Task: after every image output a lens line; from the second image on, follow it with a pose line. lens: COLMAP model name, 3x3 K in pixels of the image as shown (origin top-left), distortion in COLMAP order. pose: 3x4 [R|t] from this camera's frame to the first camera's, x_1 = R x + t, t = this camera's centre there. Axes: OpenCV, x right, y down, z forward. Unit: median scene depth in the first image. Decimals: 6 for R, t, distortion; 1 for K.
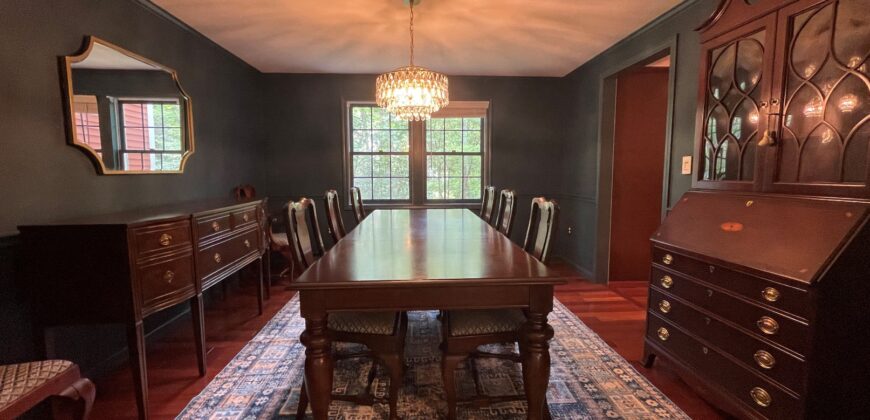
lens RADIAL K [[352.1, 0, 435.6], [0, 352.1, 206.2], [0, 0, 1]] dist [-0.000109, 0.000473]
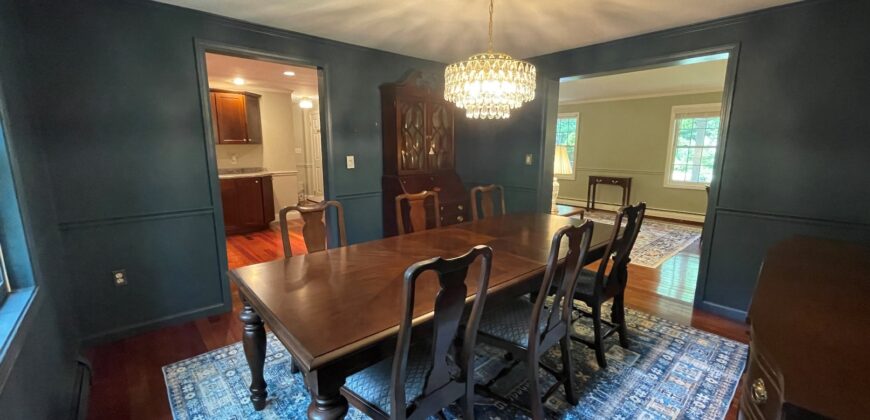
lens RADIAL K [[352.1, 0, 434.5], [0, 352.1, 211.4], [0, 0, 1]] dist [-0.000109, 0.000473]
pose [[-0.622020, -0.138130, 0.770721, -0.849169], [0.073846, 0.969580, 0.233369, -0.304600], [-0.779511, 0.202075, -0.592898, 2.136471]]
